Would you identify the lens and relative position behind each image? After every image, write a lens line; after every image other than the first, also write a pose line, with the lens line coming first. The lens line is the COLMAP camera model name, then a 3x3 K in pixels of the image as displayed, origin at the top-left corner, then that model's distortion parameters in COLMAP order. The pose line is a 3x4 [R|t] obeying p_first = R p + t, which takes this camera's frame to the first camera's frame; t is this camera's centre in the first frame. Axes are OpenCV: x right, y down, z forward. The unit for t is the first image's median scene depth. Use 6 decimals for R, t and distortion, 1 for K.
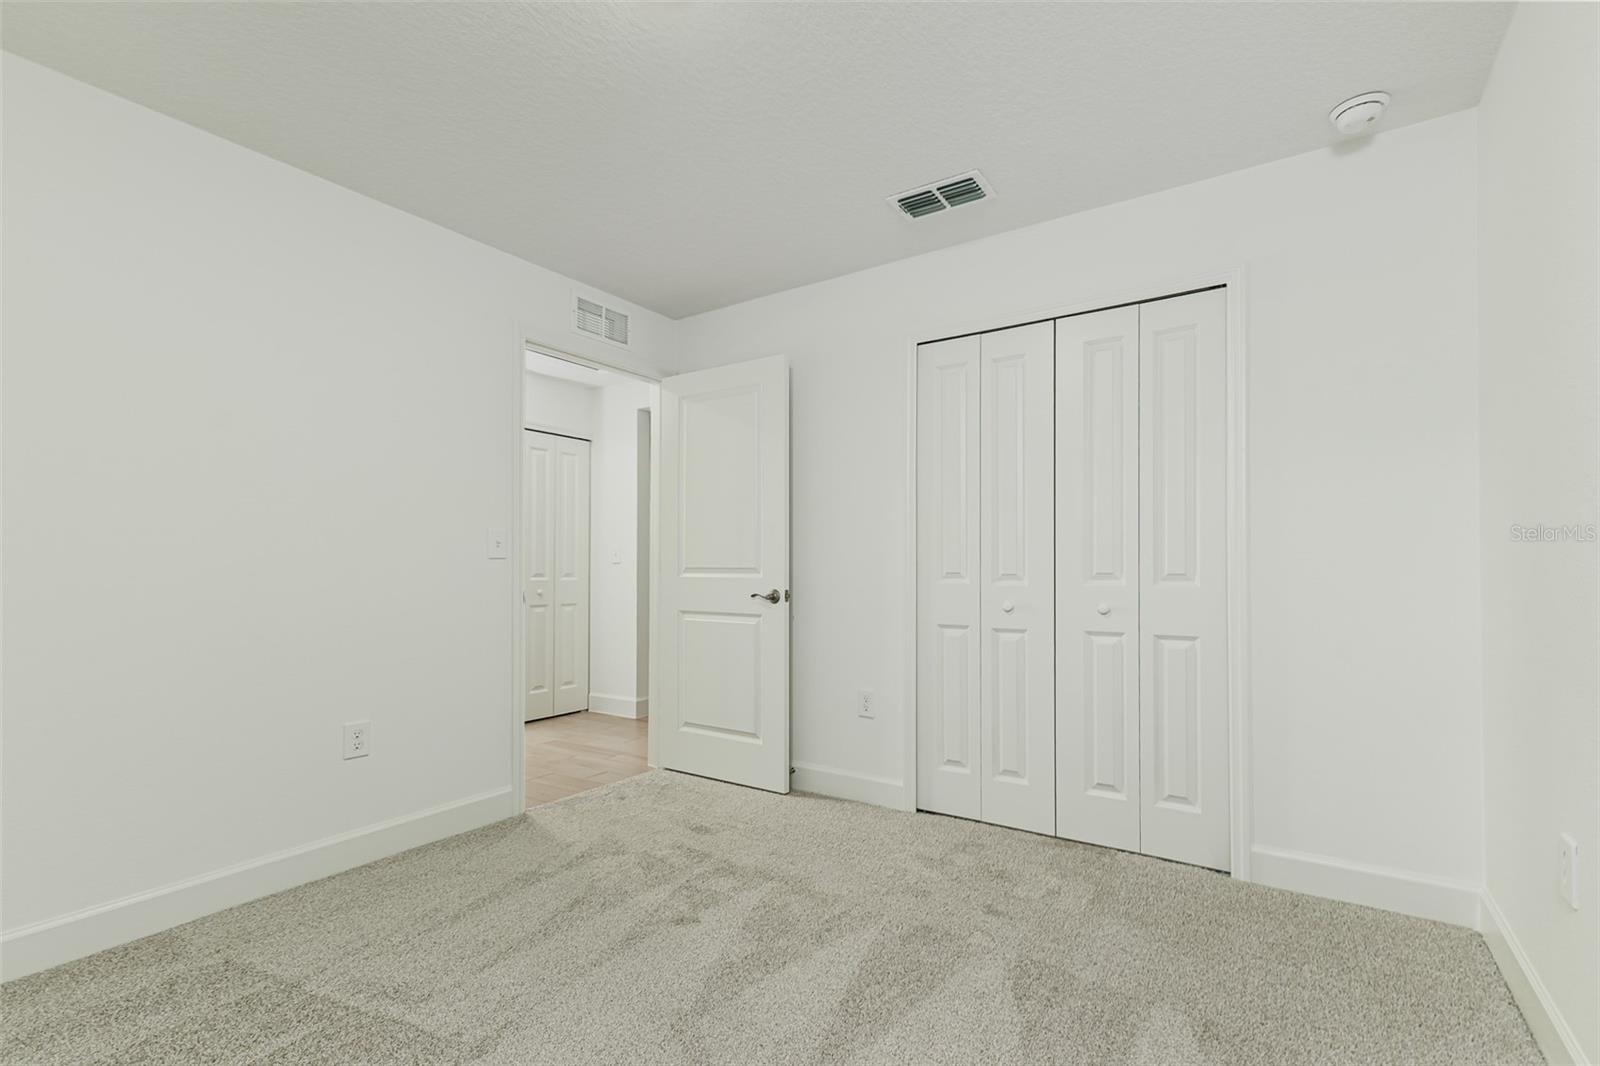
lens RADIAL K [[700.1, 0, 849.9], [0, 700.1, 548.5], [0, 0, 1]] dist [0.000306, 0.000042]
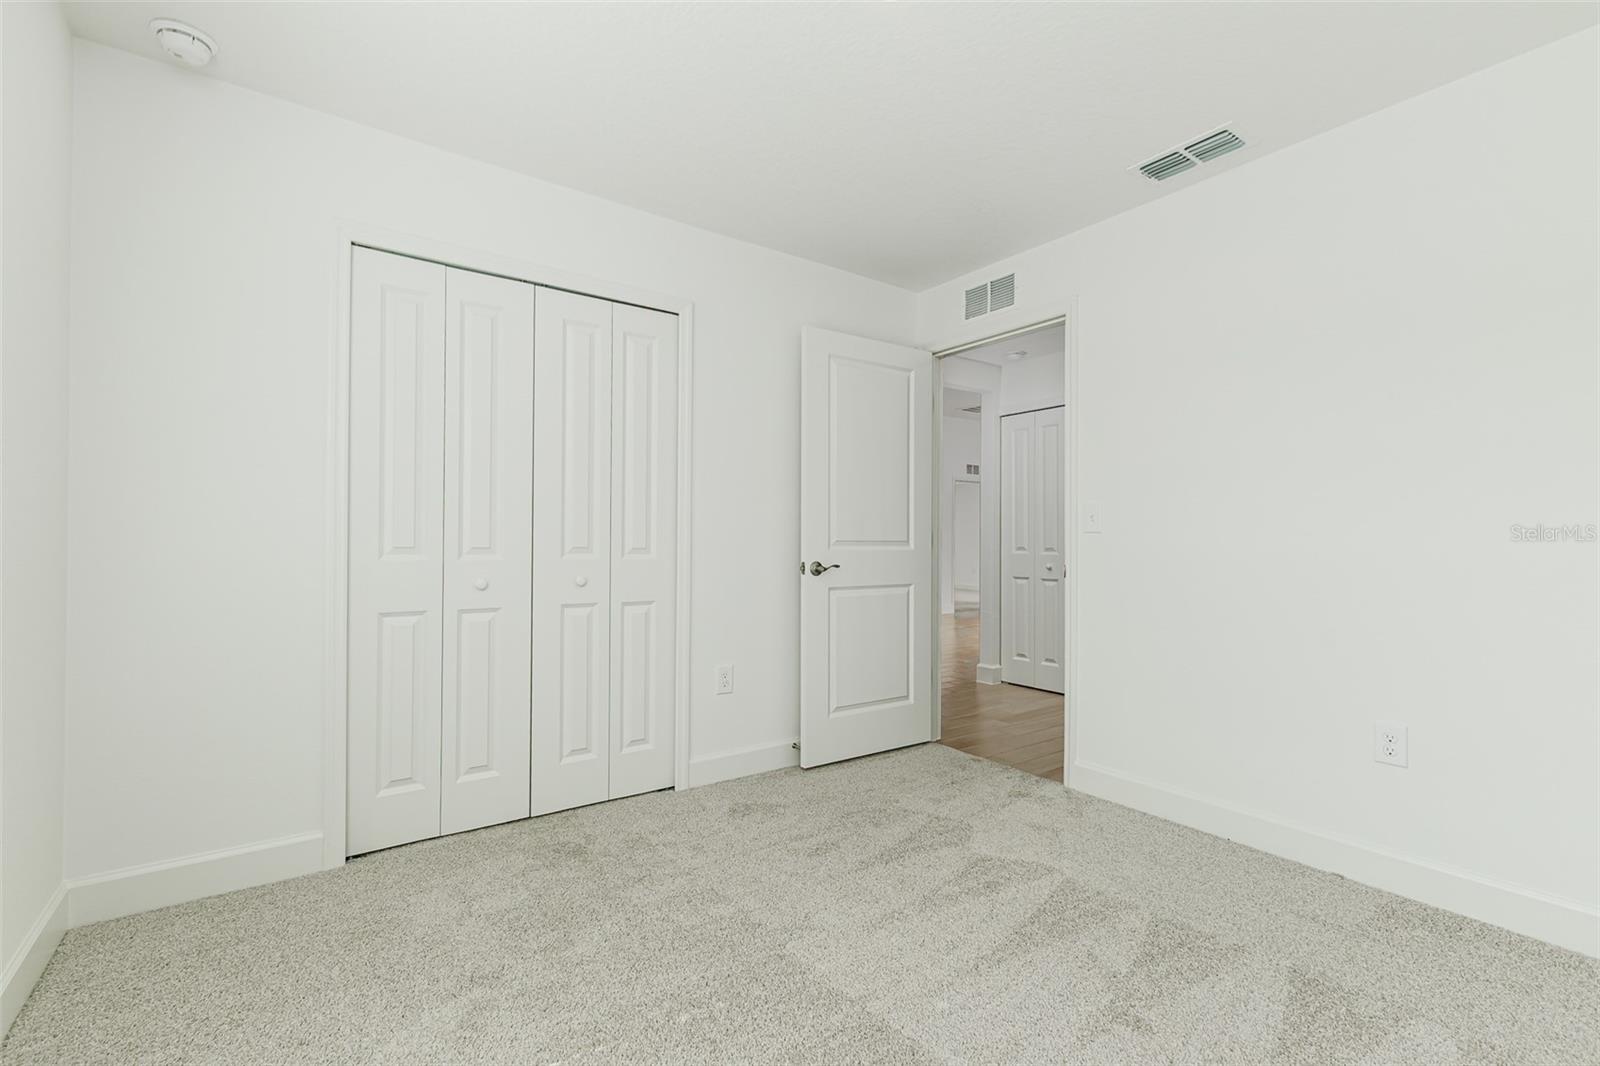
lens RADIAL K [[700.1, 0, 800.0], [0, 700.1, 533.0], [0, 0, 1]] dist [0.000704, -0.000104]
pose [[0.372552, 0.021061, 0.927772, -0.503377], [-0.035398, 0.999337, -0.008472, 0.011931], [-0.927336, -0.029685, 0.373051, 0.318321]]
